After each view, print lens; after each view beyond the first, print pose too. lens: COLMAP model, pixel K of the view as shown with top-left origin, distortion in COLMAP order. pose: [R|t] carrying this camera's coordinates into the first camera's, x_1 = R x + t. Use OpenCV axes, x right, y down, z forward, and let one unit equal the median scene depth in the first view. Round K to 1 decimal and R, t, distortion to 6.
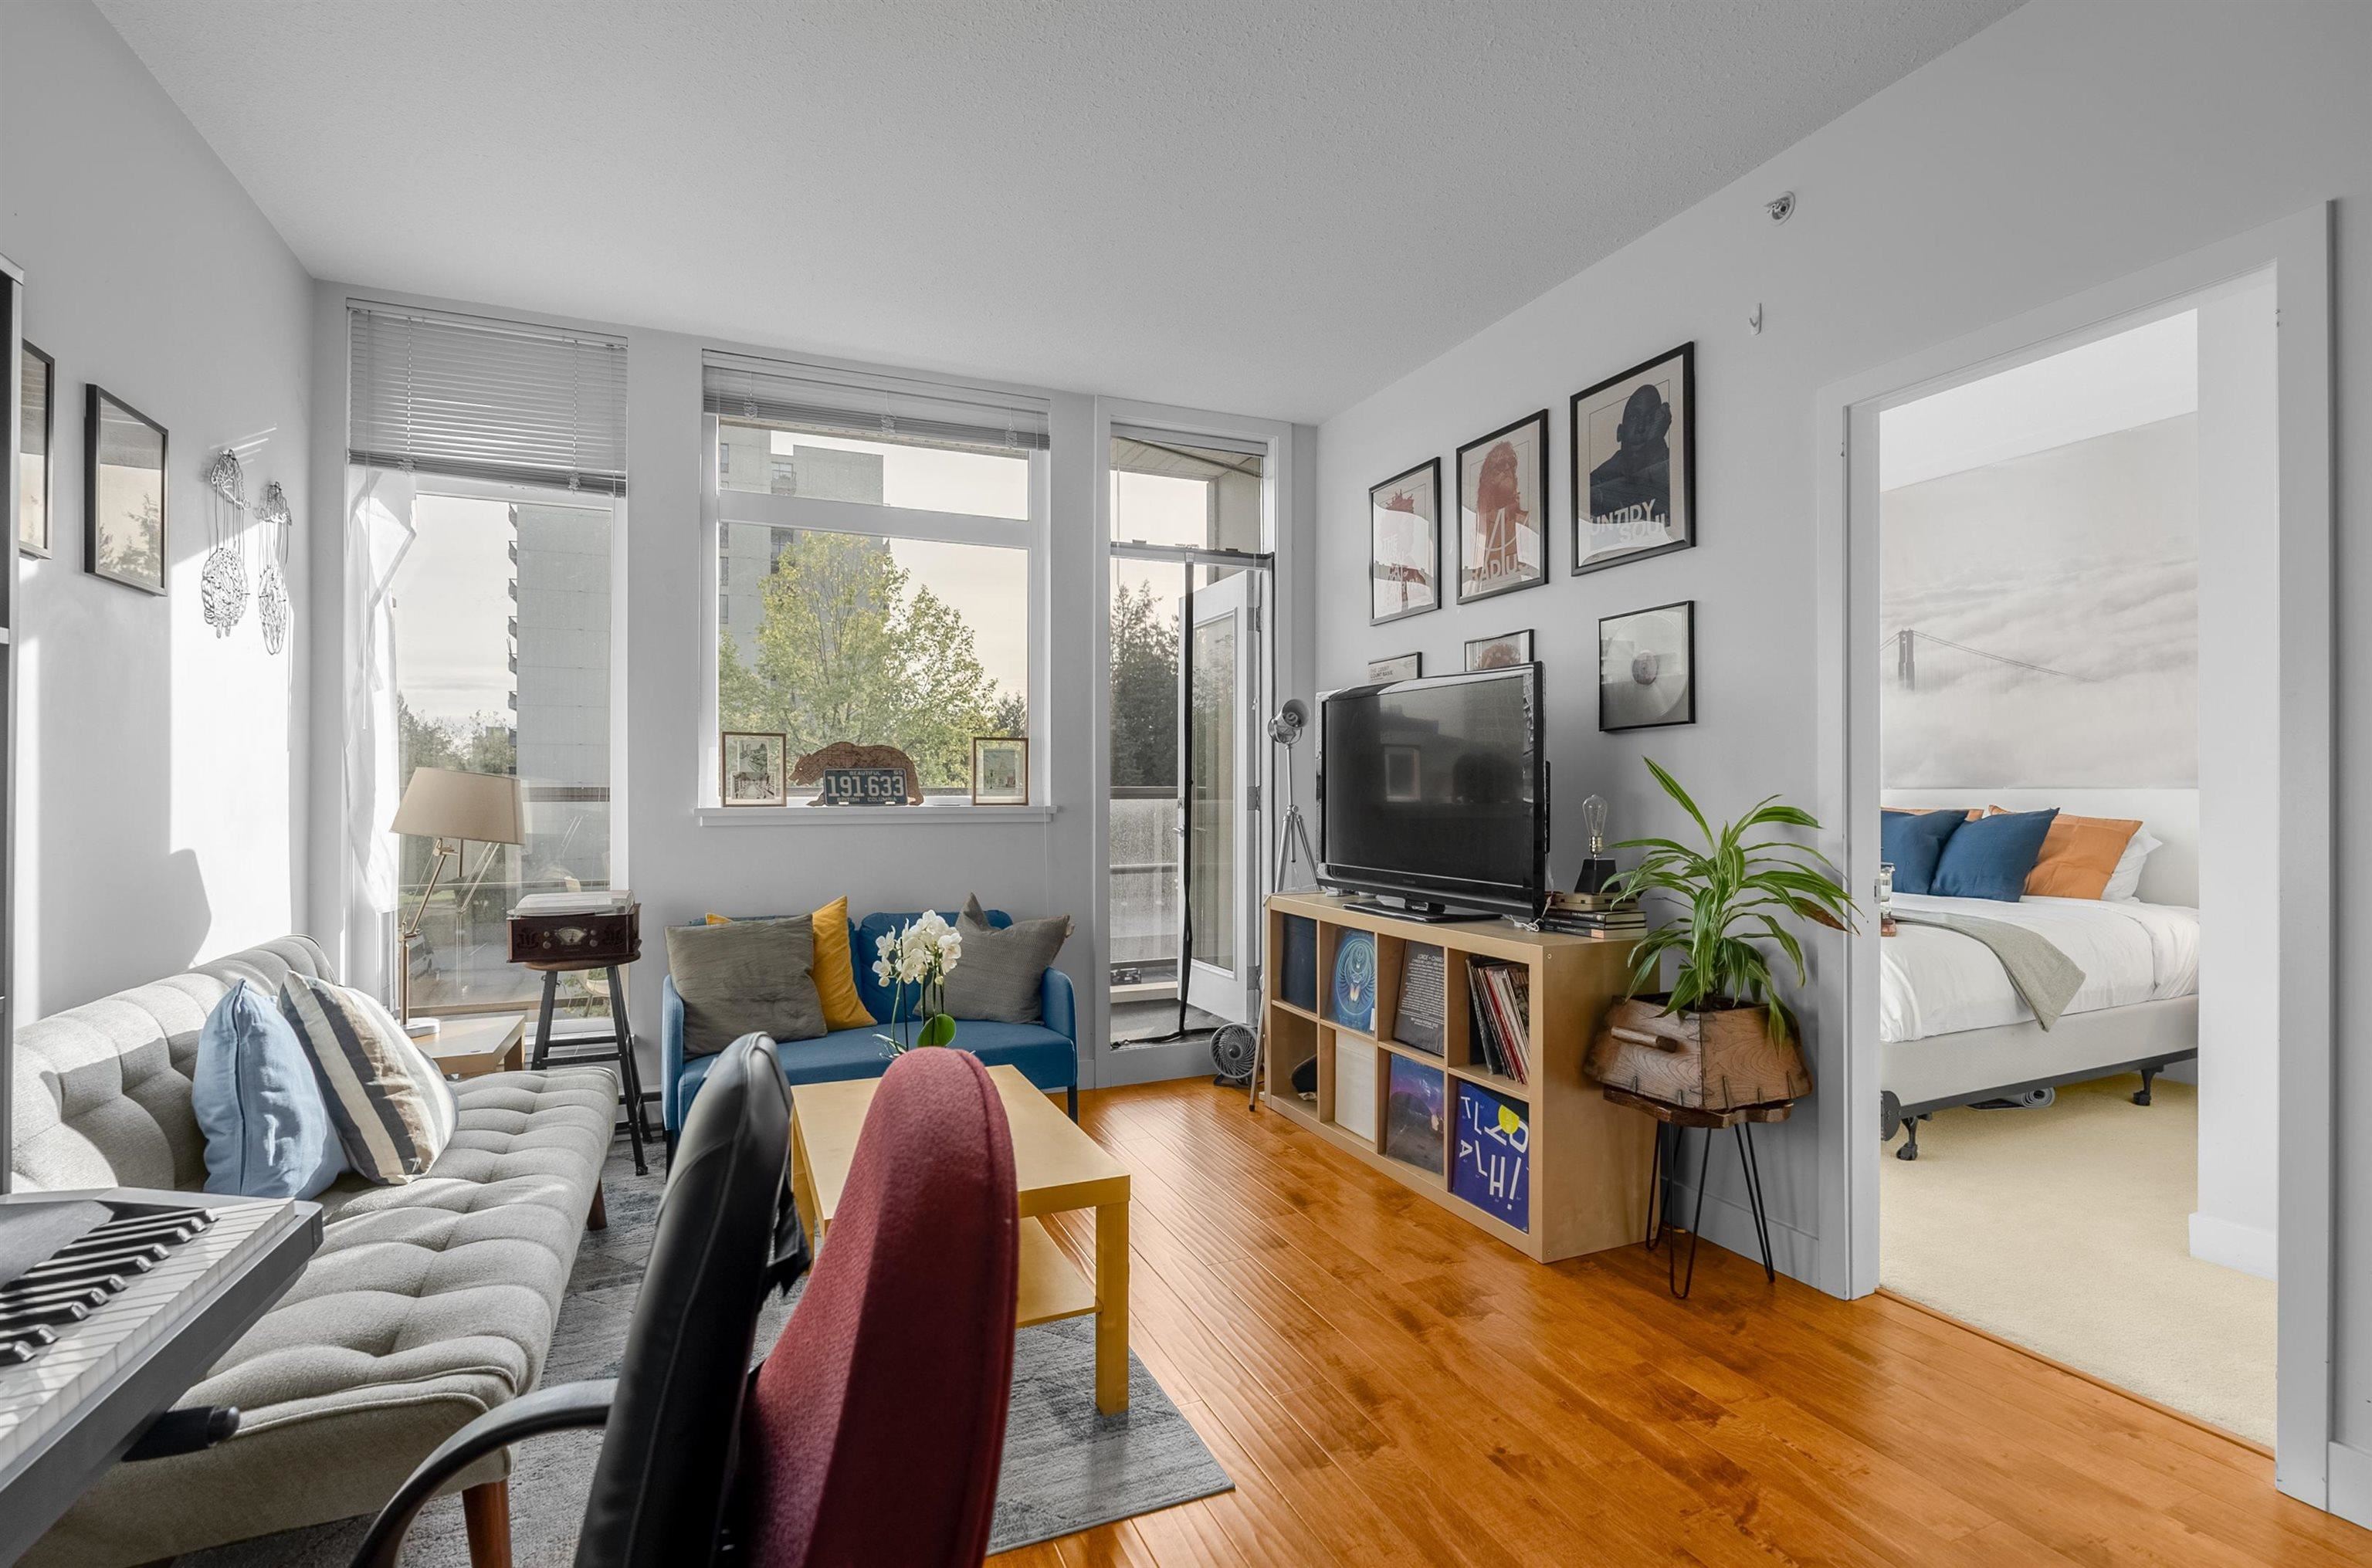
lens RADIAL K [[1084.4, 0, 1186.0], [0, 1084.4, 784.0], [0, 0, 1]] dist [-0.016013, 0.012493]
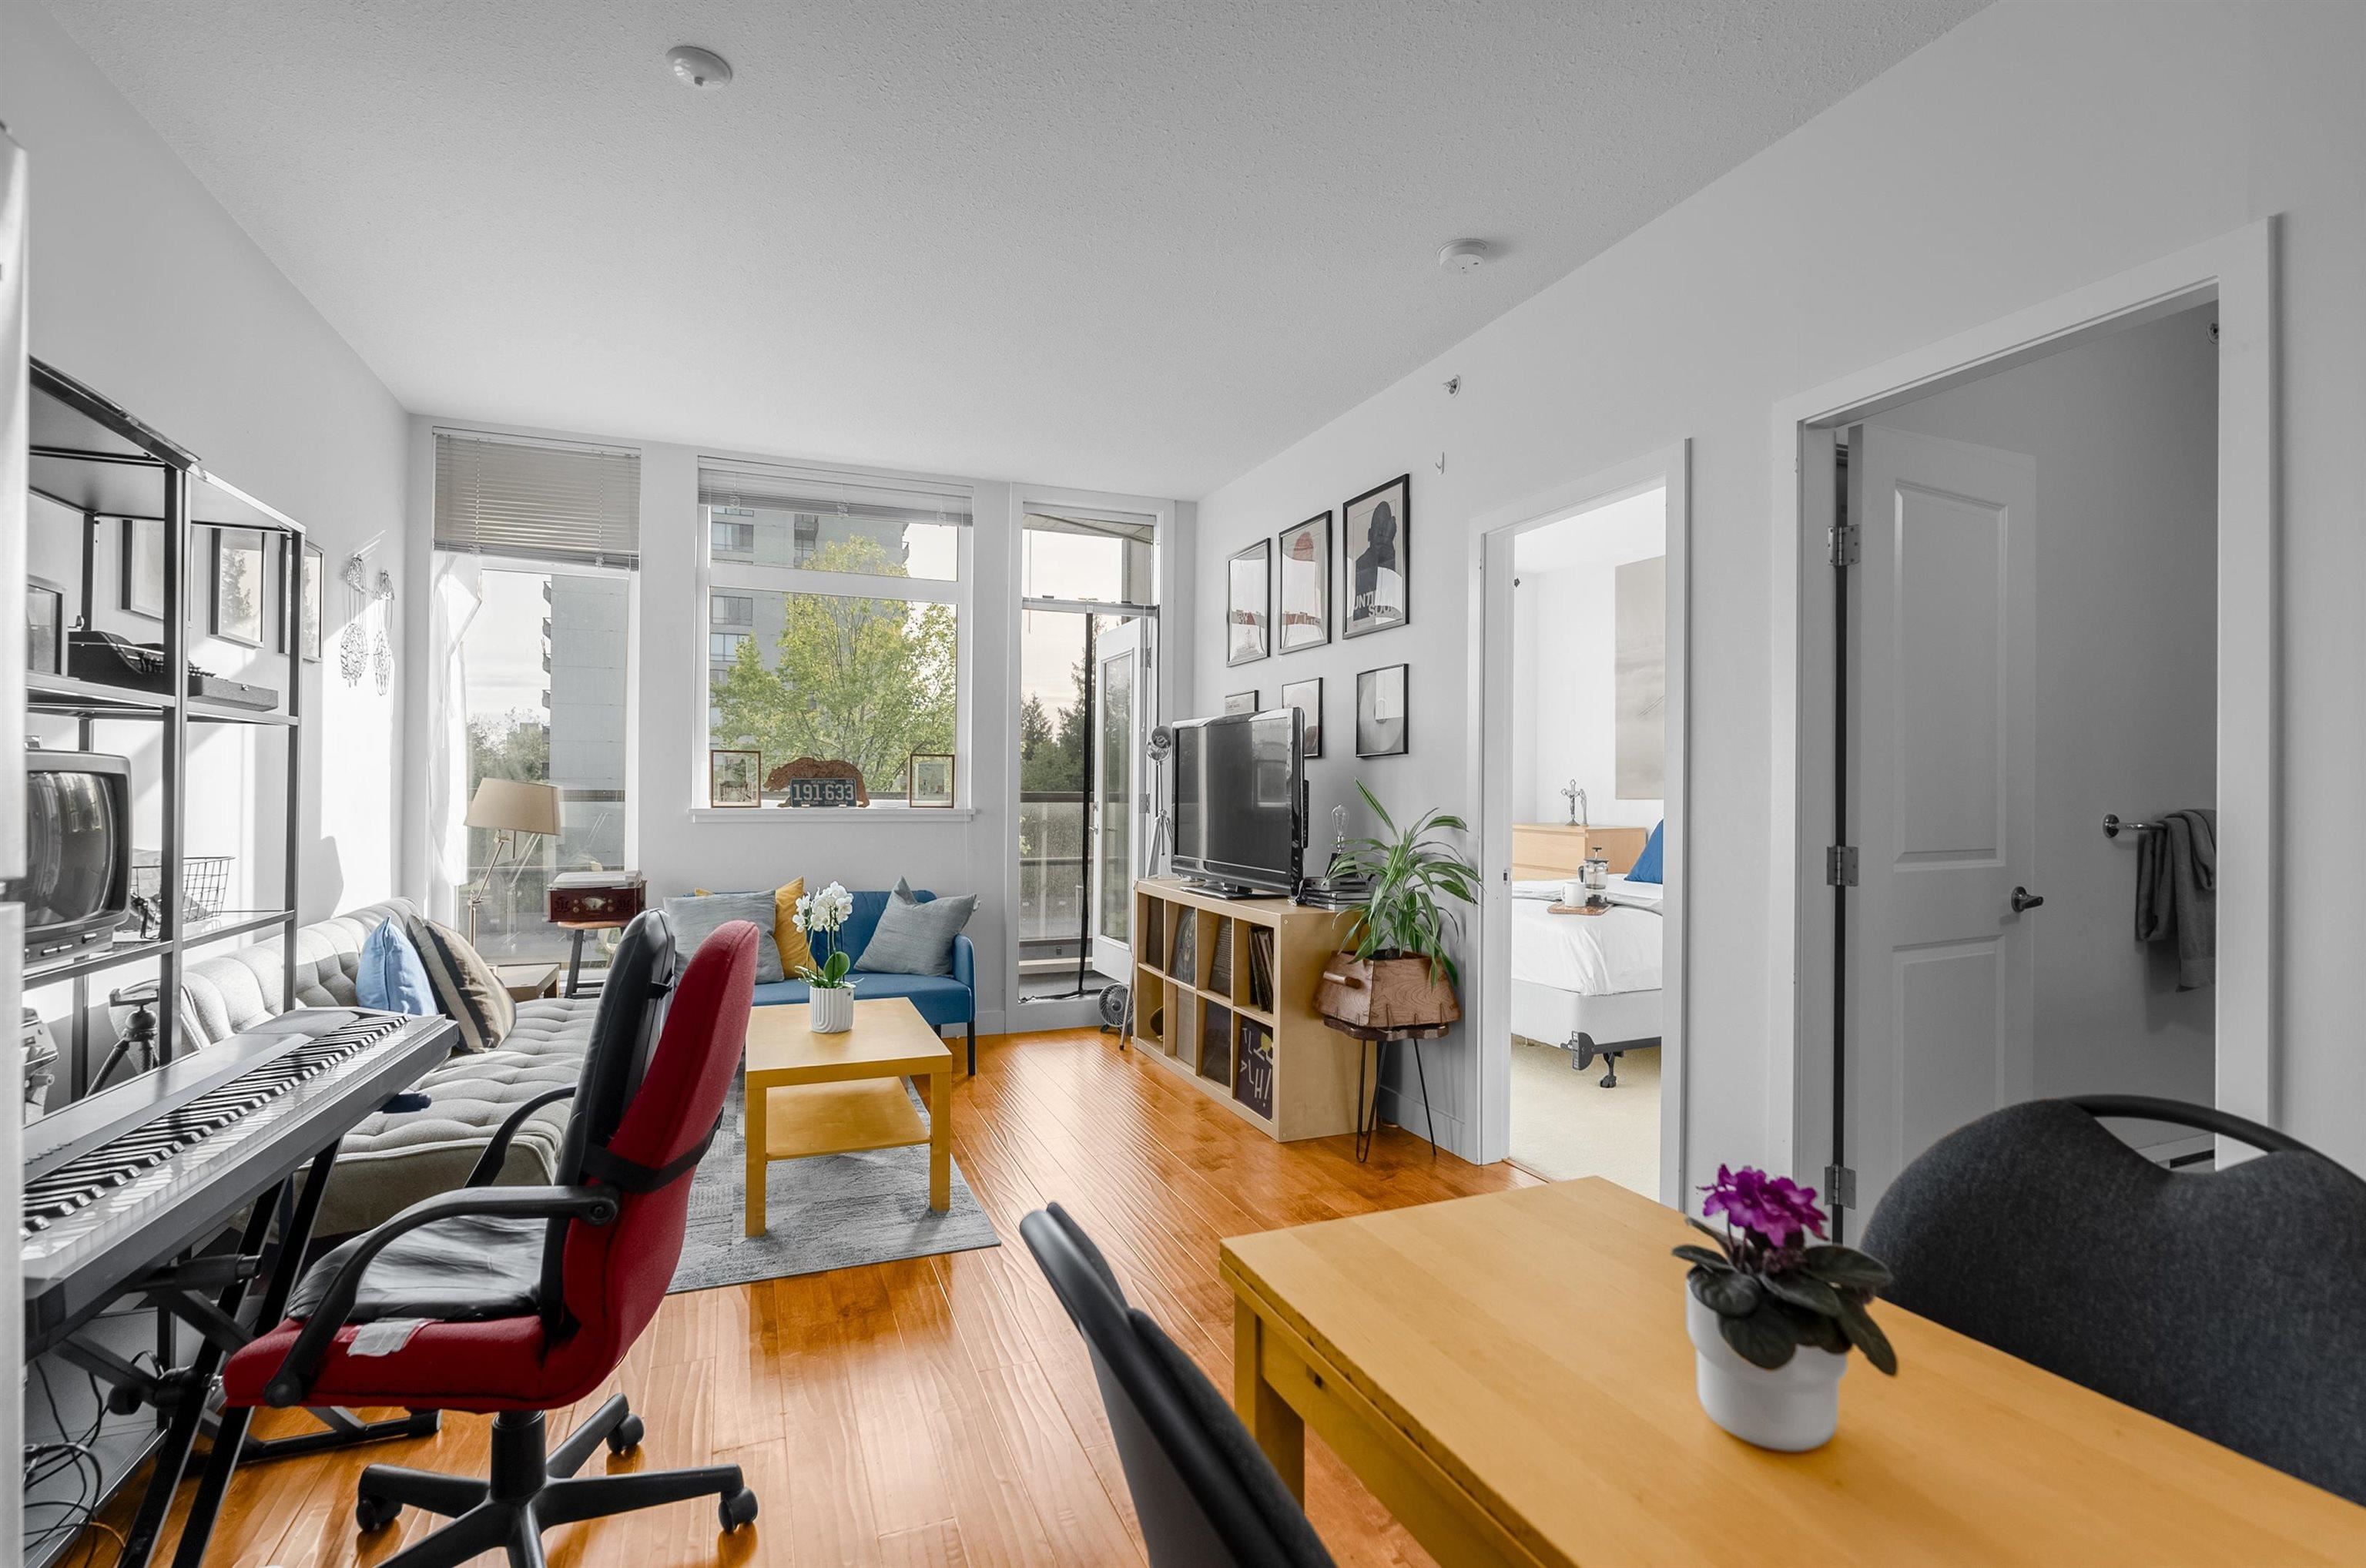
lens RADIAL K [[1081.7, 0, 1183.0], [0, 1081.7, 784.0], [0, 0, 1]] dist [-0.016013, 0.012493]
pose [[0.999702, 0.007998, -0.023044, 0.192850], [-0.007996, 0.999968, 0.000188, -0.014030], [0.023045, -0.000003, 0.999734, -0.323247]]
